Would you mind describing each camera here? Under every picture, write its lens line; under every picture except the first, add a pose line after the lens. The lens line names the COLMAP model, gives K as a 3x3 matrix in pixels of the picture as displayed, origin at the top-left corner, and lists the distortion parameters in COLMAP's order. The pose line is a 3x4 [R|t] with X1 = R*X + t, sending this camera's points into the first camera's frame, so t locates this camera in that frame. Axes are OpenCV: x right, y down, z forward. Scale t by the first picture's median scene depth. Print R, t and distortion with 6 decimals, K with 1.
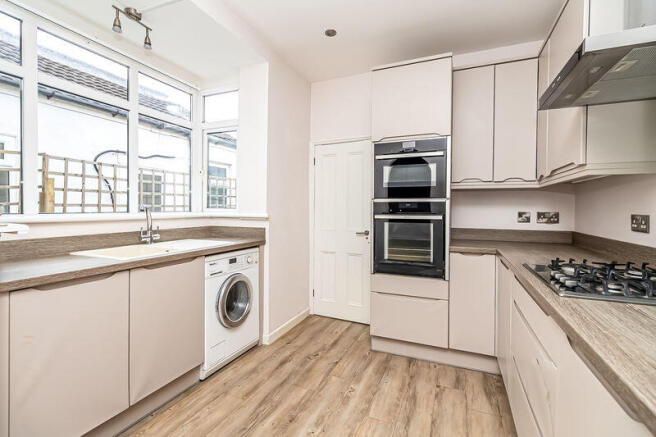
lens RADIAL K [[298.7, 0, 327.9], [0, 298.7, 215.1], [0, 0, 1]] dist [0.000665, 0.000503]
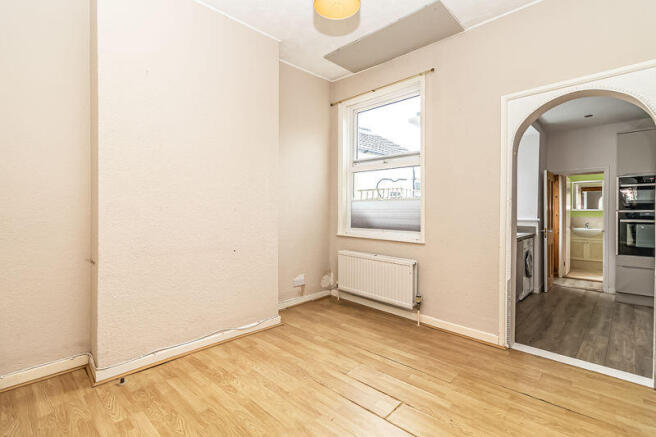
lens RADIAL K [[298.7, 0, 328.1], [0, 298.7, 215.1], [0, 0, 1]] dist [0.000665, 0.000503]
pose [[0.944156, 0.005590, -0.329451, -0.831262], [-0.010470, 0.999860, -0.013042, 0.011465], [0.329332, 0.015764, 0.944083, -1.133903]]
